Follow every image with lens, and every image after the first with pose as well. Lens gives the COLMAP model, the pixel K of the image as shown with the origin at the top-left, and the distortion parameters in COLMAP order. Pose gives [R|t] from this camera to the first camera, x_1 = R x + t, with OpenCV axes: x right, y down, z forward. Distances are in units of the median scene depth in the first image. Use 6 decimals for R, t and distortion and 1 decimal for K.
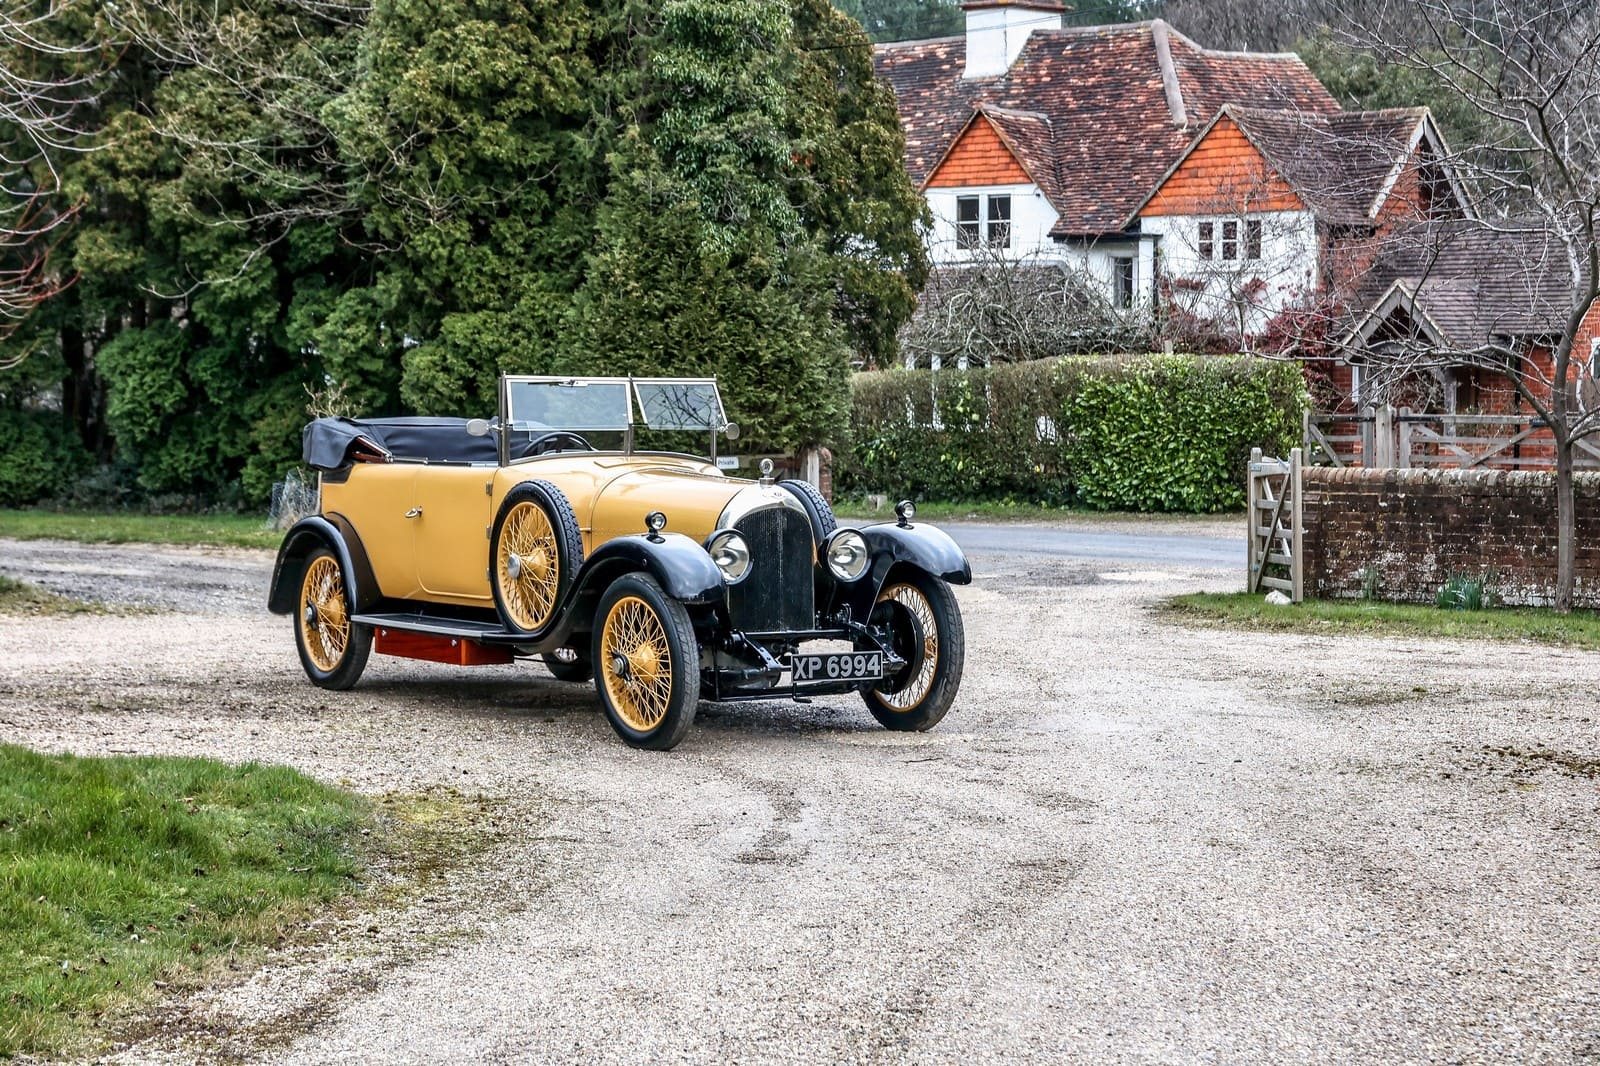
lens RADIAL K [[3926.2, 0, 828.3], [0, 3926.2, 536.0], [0, 0, 1]] dist [0.636129, 0.331713]
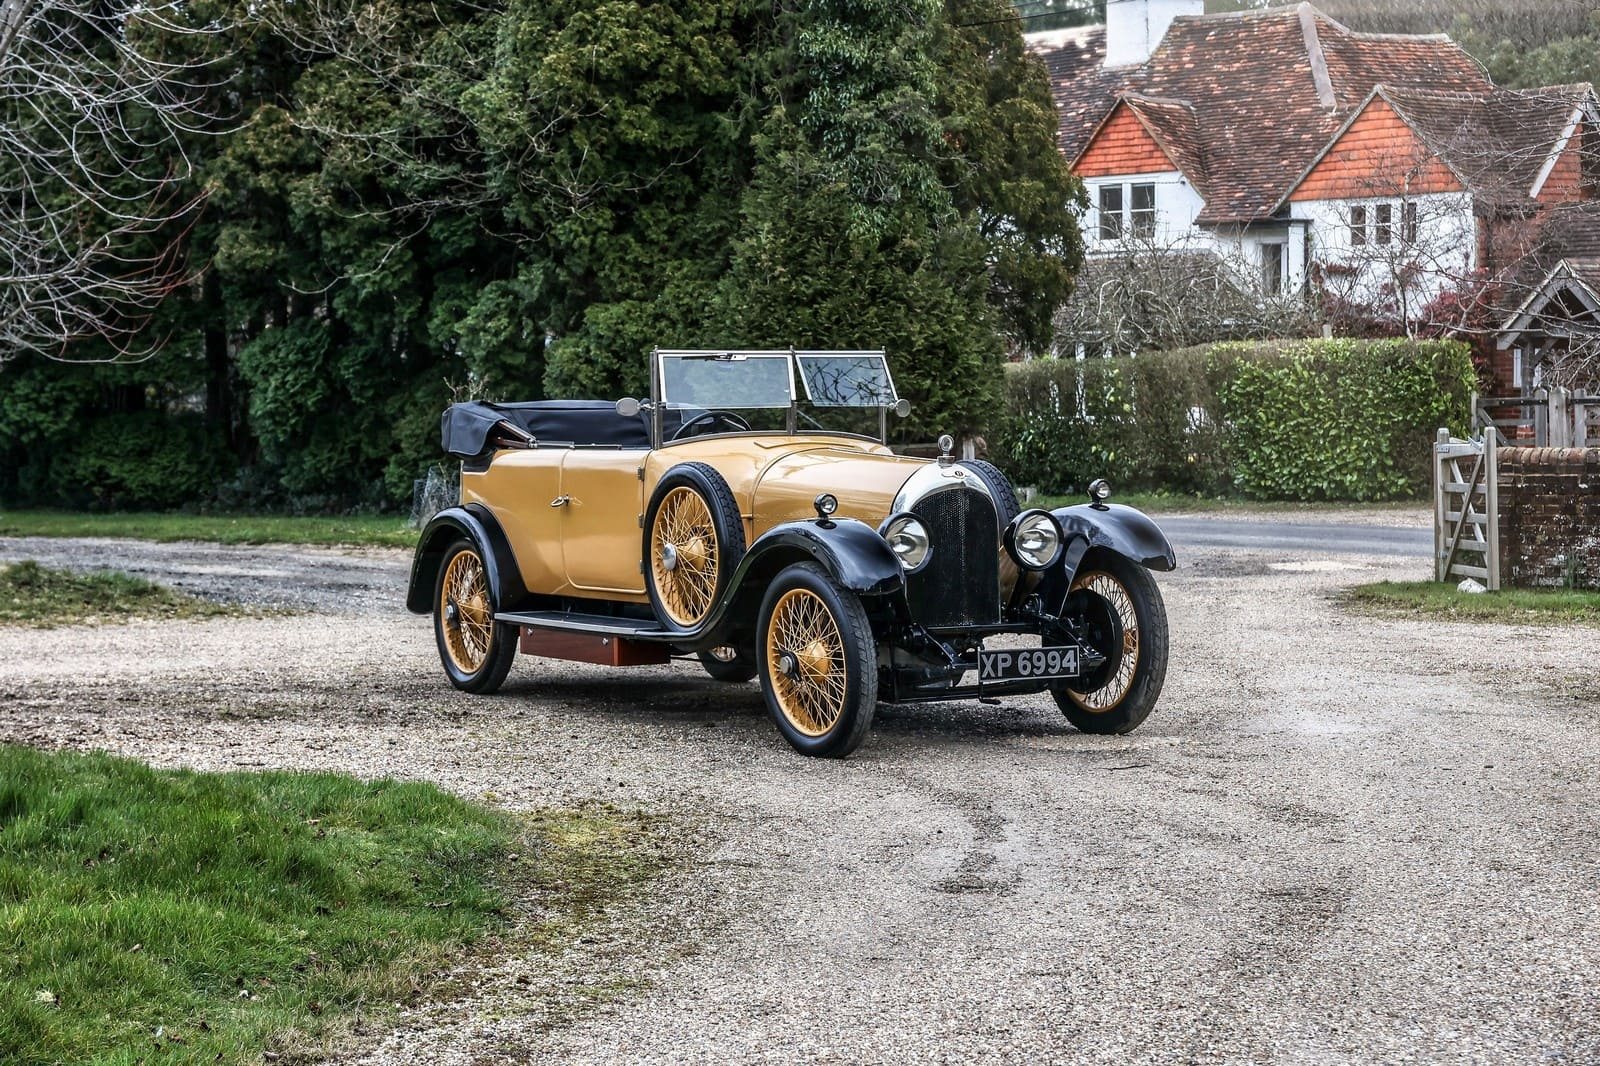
lens RADIAL K [[3778.2, 0, 810.3], [0, 3778.2, 515.1], [0, 0, 1]] dist [0.586353, 0.352535]
pose [[0.999227, -0.012783, -0.037169, -0.008395], [0.012551, 0.999900, -0.006457, 0.002358], [0.037248, 0.005986, 0.999288, 0.072703]]
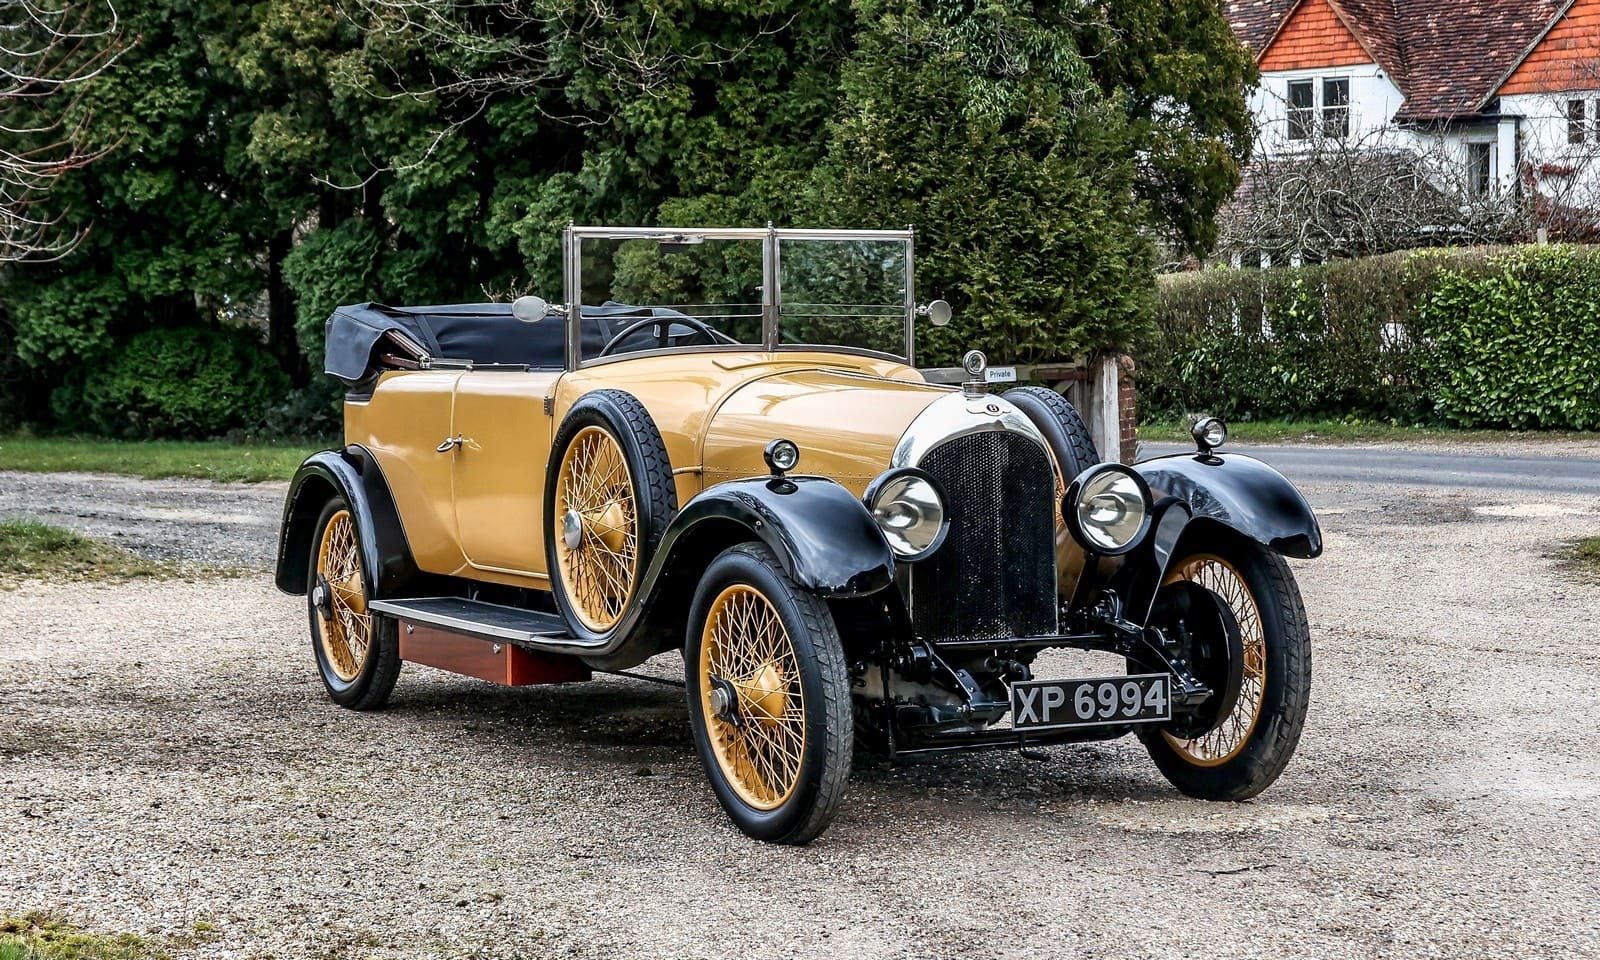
lens RADIAL K [[3618.2, 0, 803.8], [0, 3618.2, 449.6], [0, 0, 1]] dist [0.316466, -0.419976]
pose [[0.994984, -0.009313, -0.099600, 0.007671], [0.009143, 0.999956, -0.002158, -0.001951], [0.099616, 0.001236, 0.995025, 0.254244]]
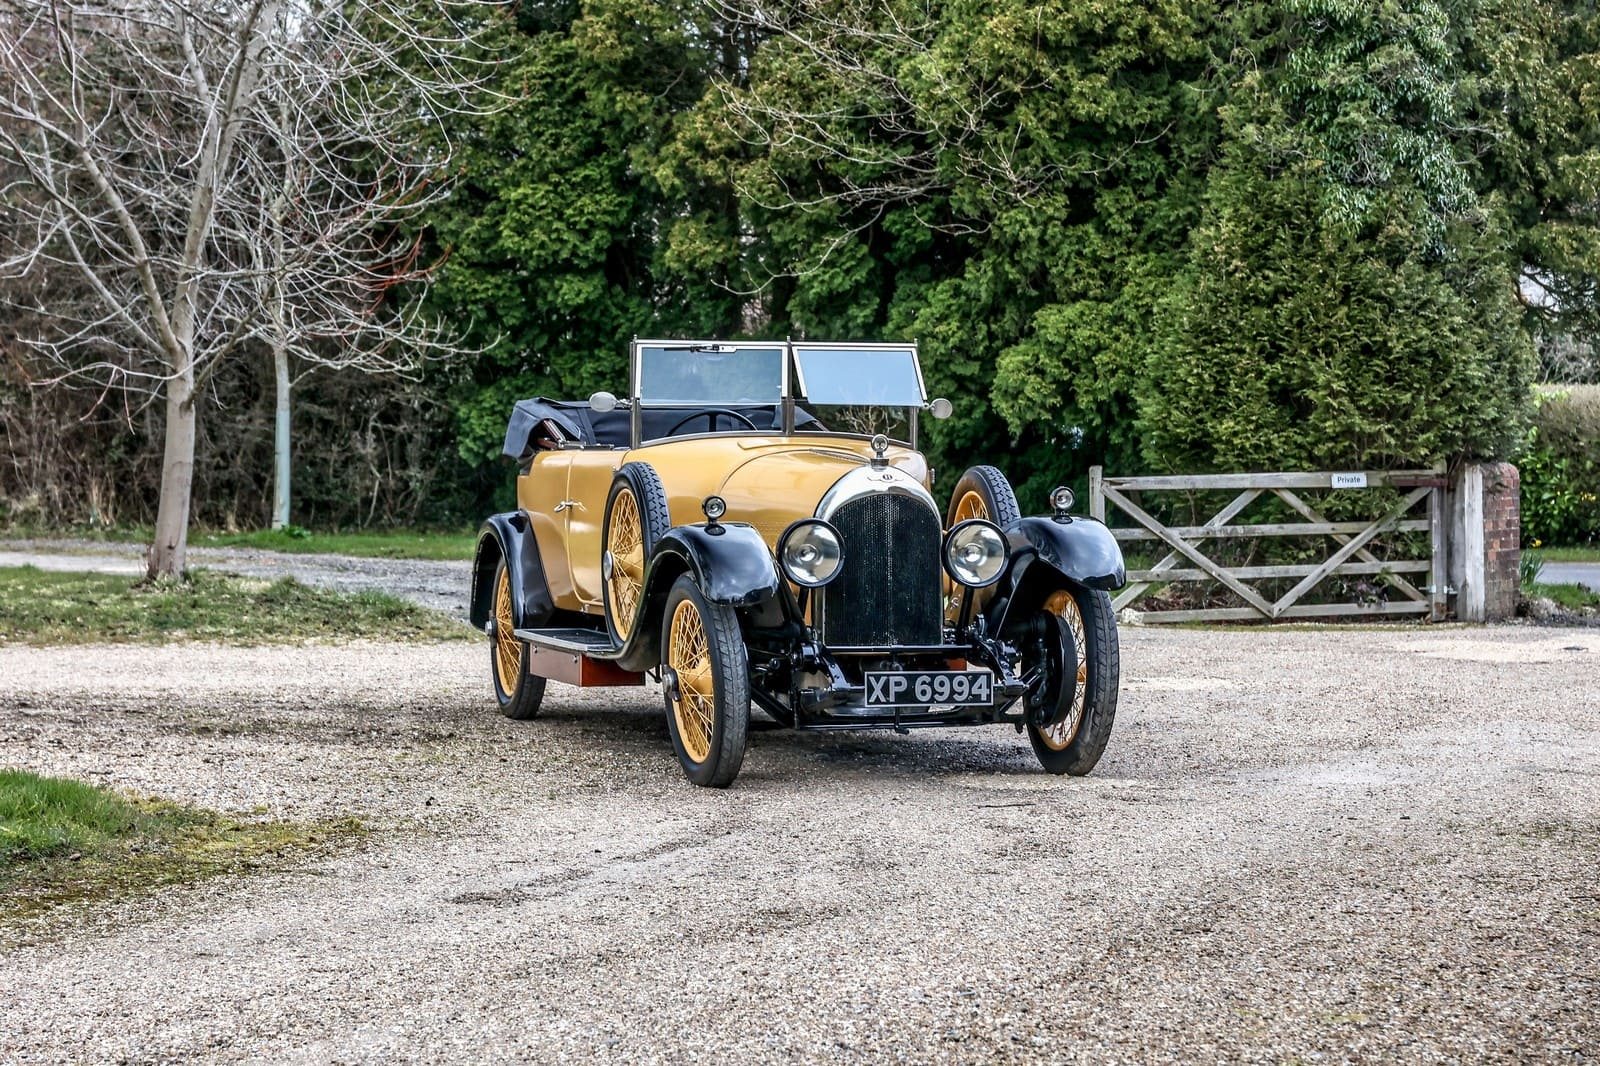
lens RADIAL K [[4568.8, 0, 800.0], [0, 4568.8, 533.0], [0, 0, 1]] dist [0.830457, 1.661609]
pose [[0.958385, 0.004800, -0.285438, 0.136401], [-0.010147, 0.999800, -0.017259, 0.009891], [0.285297, 0.019437, 0.958242, 0.050252]]
